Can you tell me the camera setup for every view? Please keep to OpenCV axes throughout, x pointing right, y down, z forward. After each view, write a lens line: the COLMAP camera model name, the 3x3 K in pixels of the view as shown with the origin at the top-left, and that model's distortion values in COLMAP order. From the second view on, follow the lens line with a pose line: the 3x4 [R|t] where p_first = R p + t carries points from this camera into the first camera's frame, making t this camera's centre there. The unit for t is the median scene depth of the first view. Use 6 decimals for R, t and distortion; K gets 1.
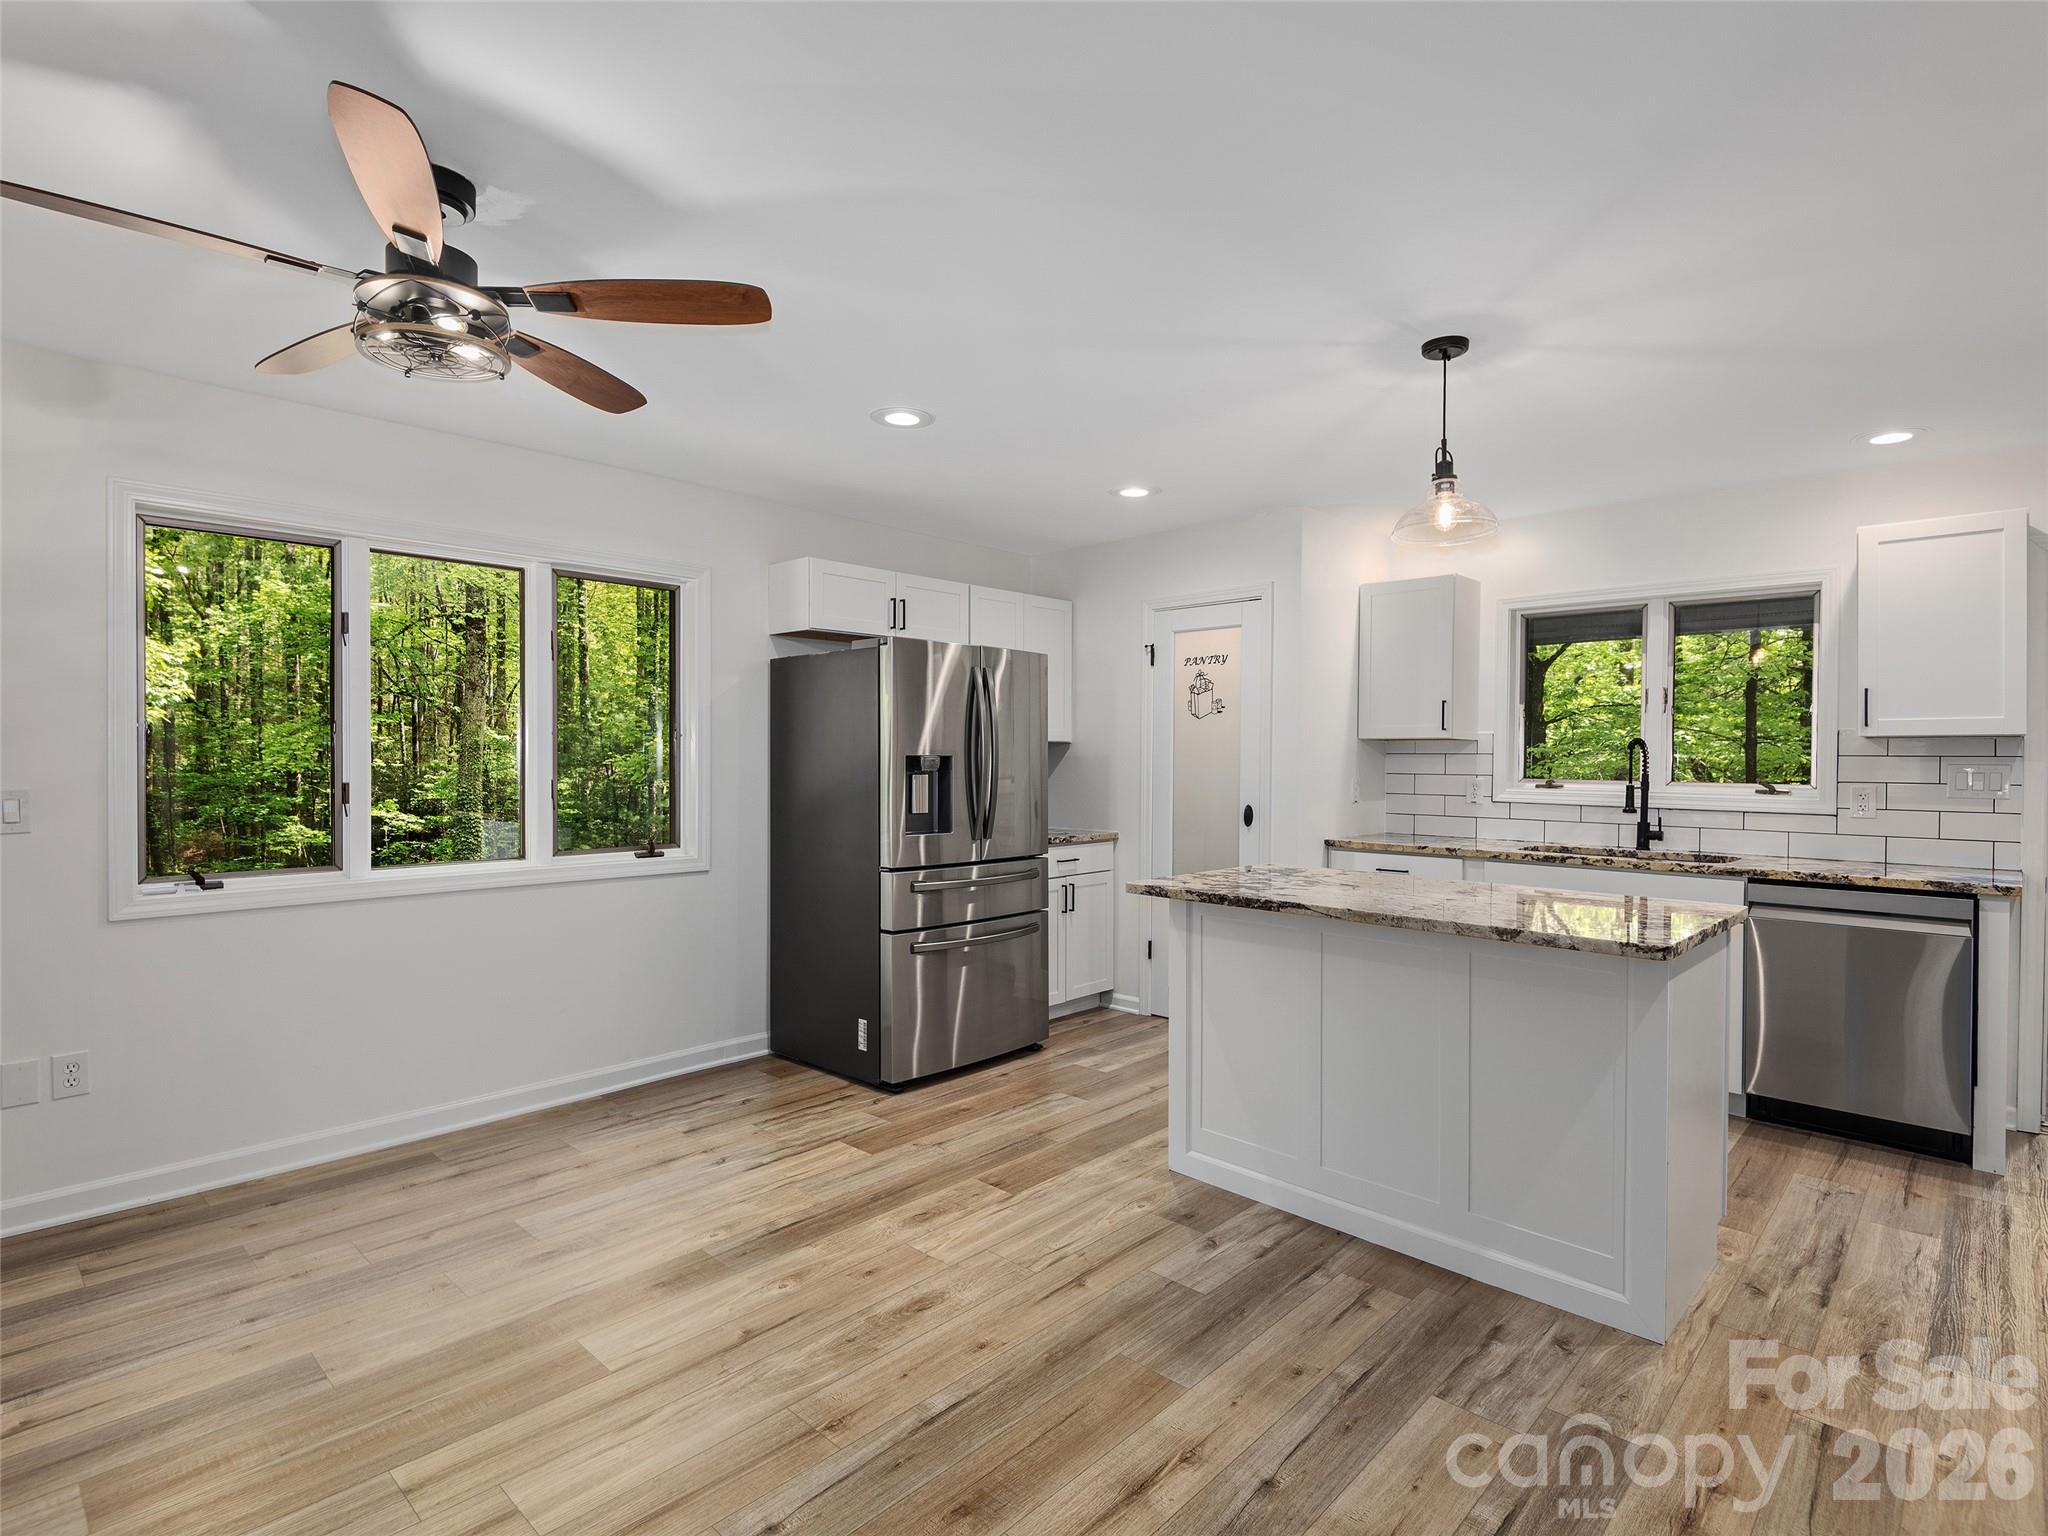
lens RADIAL K [[1032.8, 0, 1024.0], [0, 1032.8, 768.0], [0, 0, 1]] dist [0.037691, -0.025741]
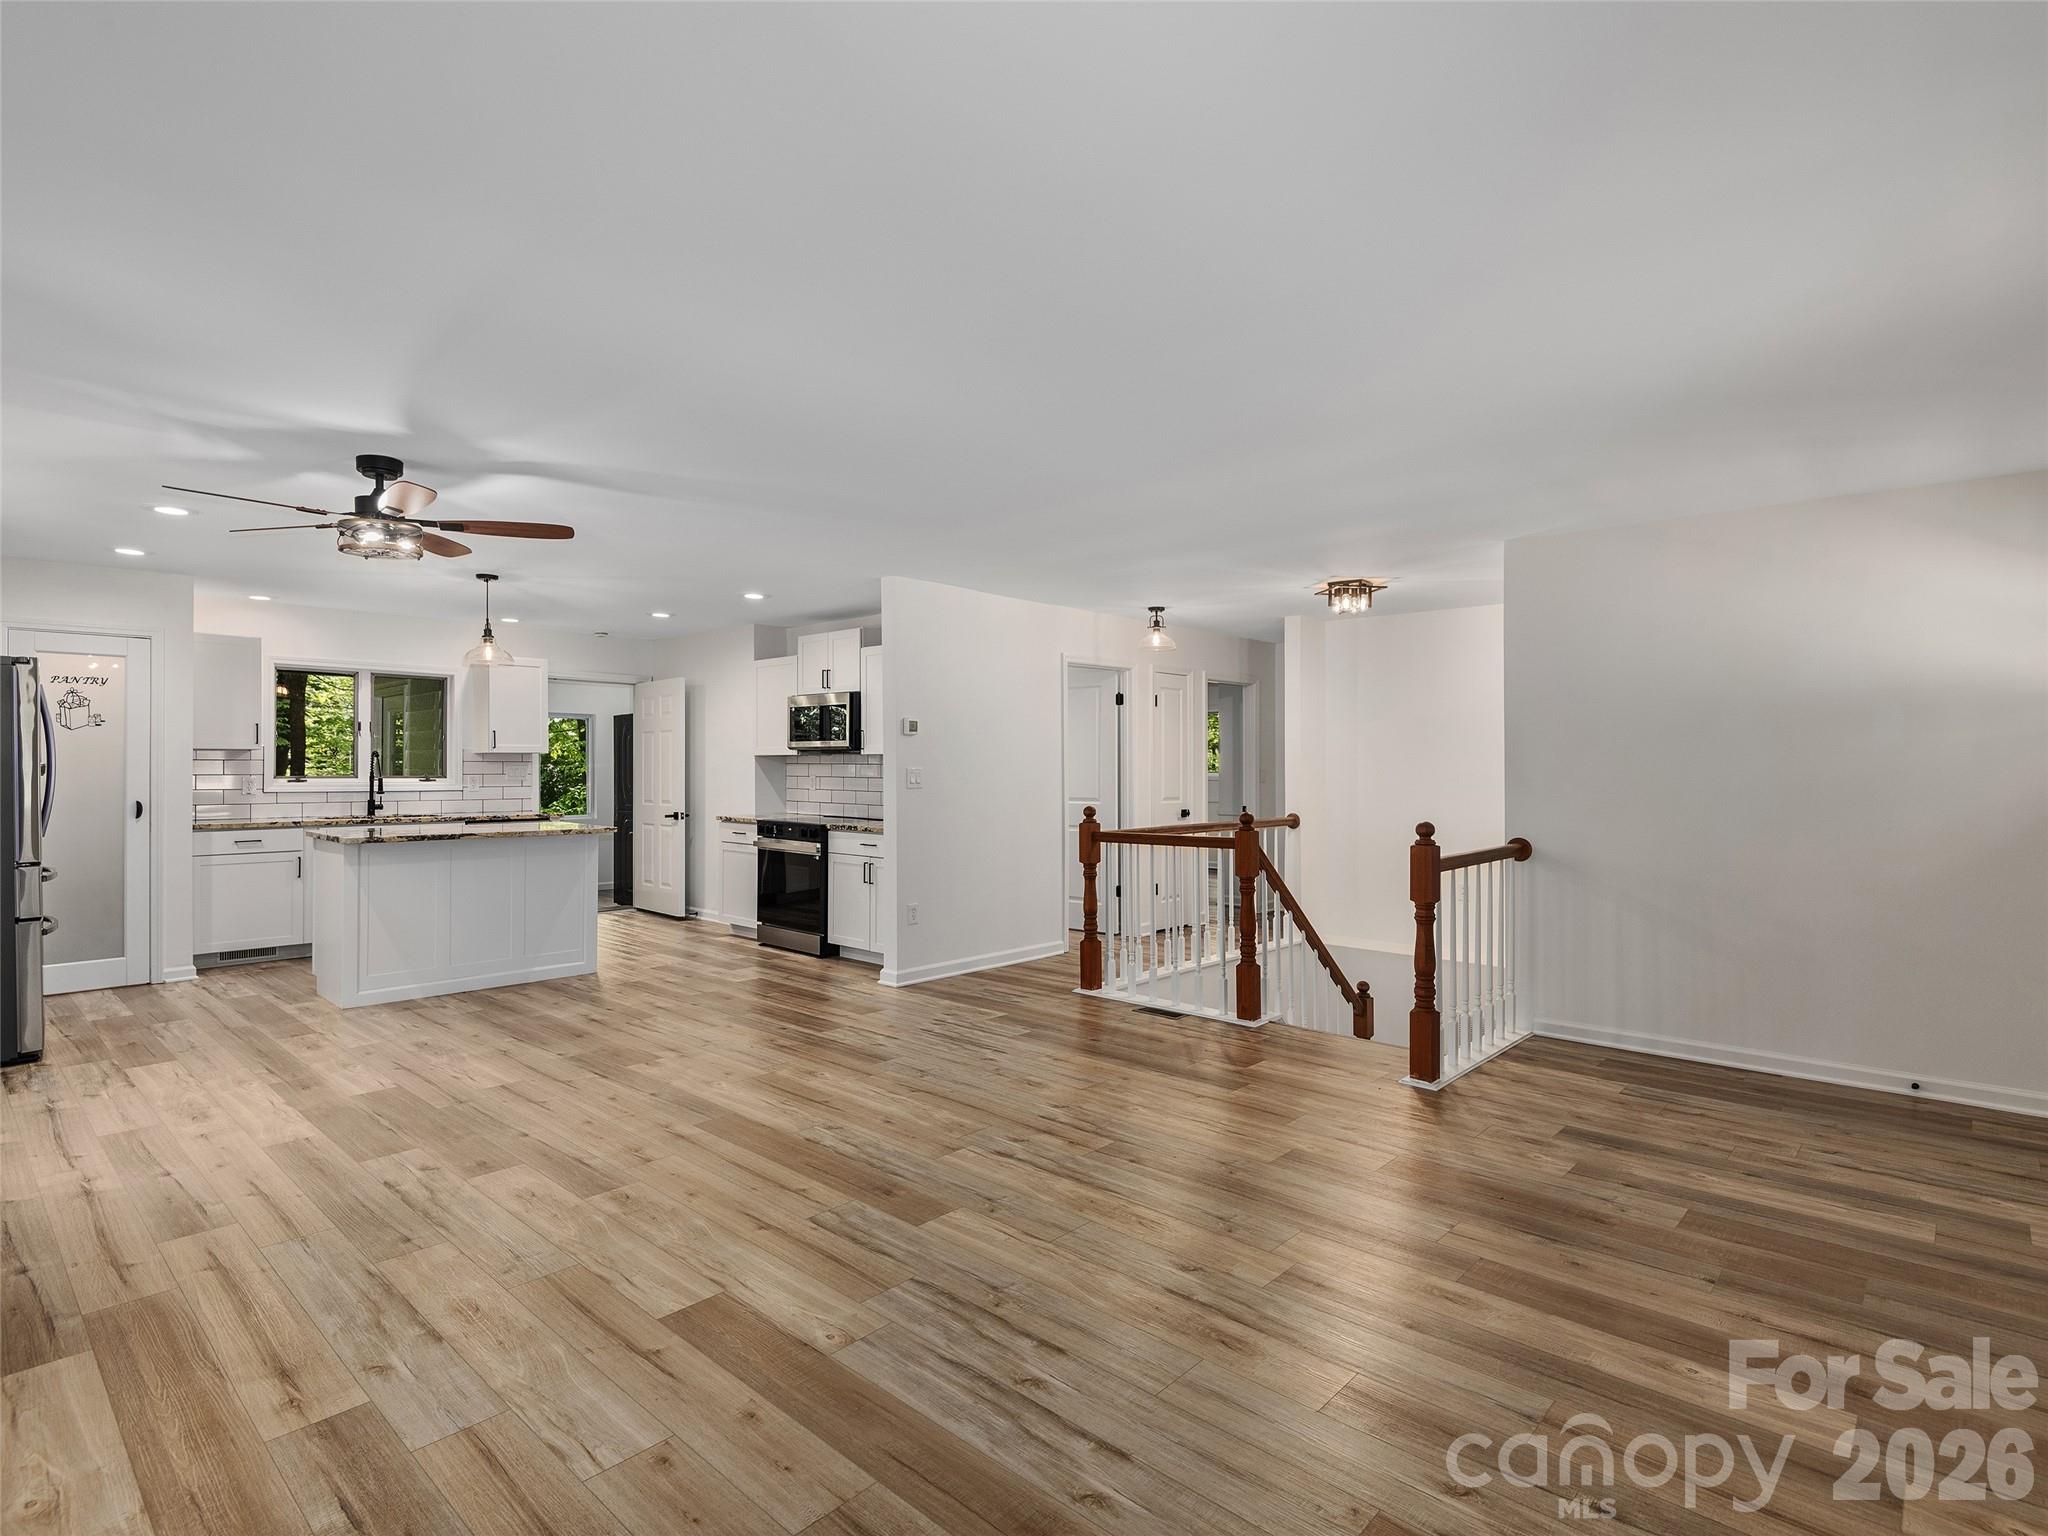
lens RADIAL K [[1032.8, 0, 1024.0], [0, 1032.8, 768.0], [0, 0, 1]] dist [0.037691, -0.025741]
pose [[-0.012126, -0.007427, 0.999899, -1.478282], [0.008262, 0.999938, 0.007527, -0.006467], [-0.999892, 0.008352, -0.012063, -0.079673]]
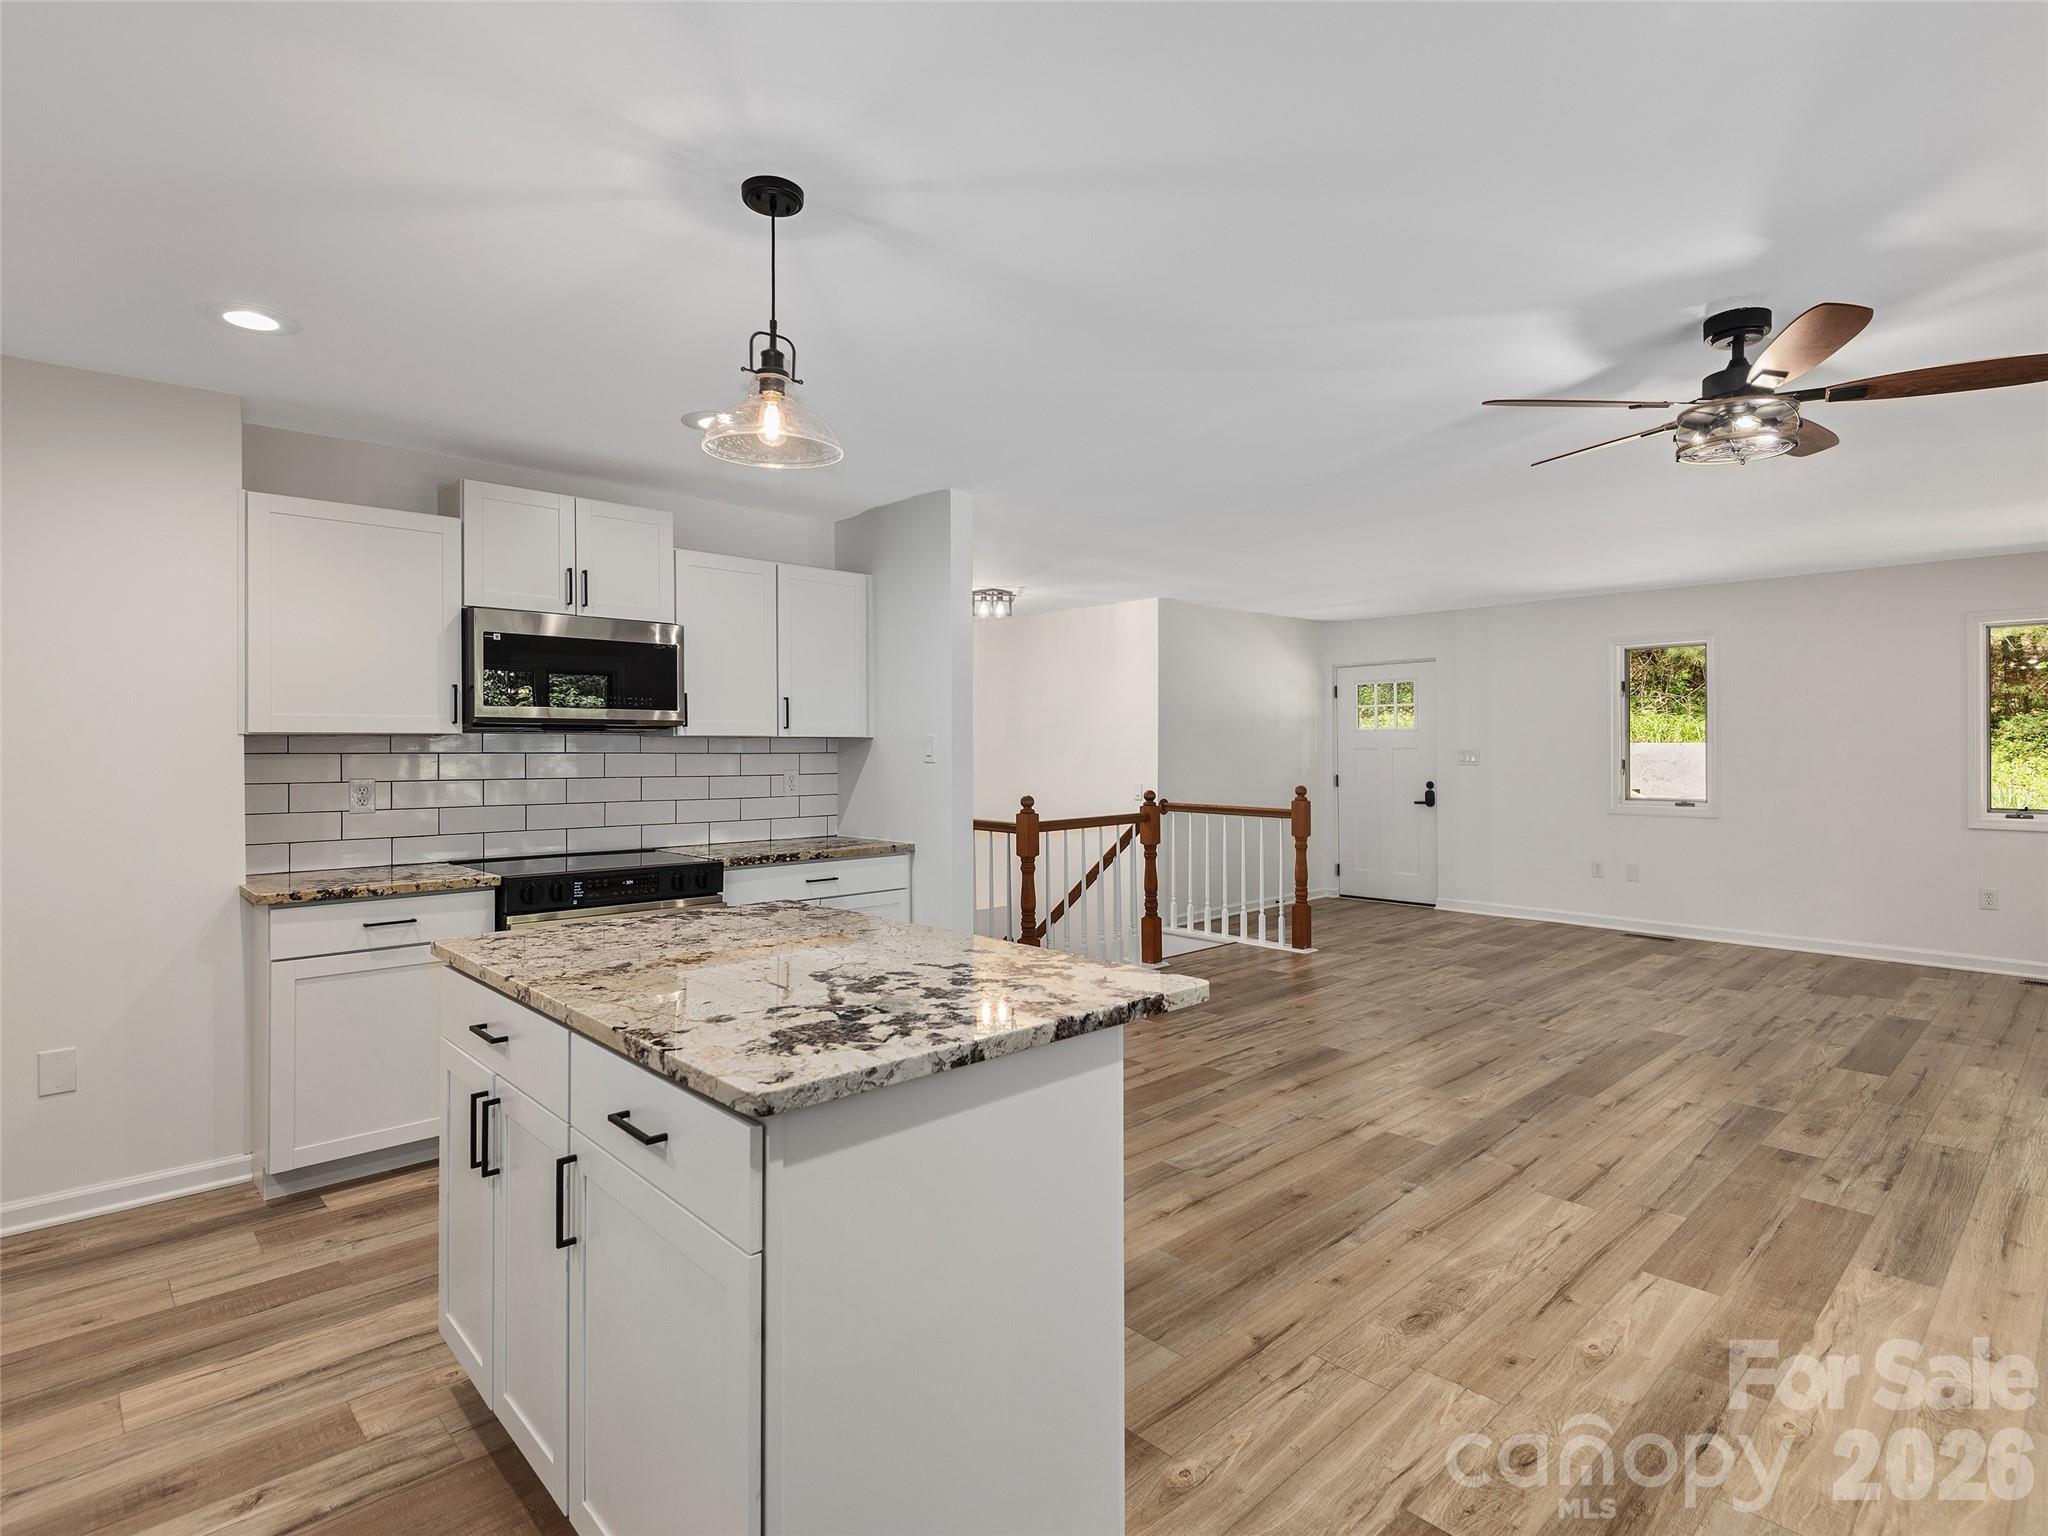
lens RADIAL K [[1045.8, 0, 1040.5], [0, 1045.8, 748.4], [0, 0, 1]] dist [0.019974, -0.014914]
pose [[-0.998709, -0.001885, 0.050771, 0.146508], [-0.001414, 0.999956, 0.009319, -0.017972], [-0.050786, 0.009235, -0.998667, 1.422198]]
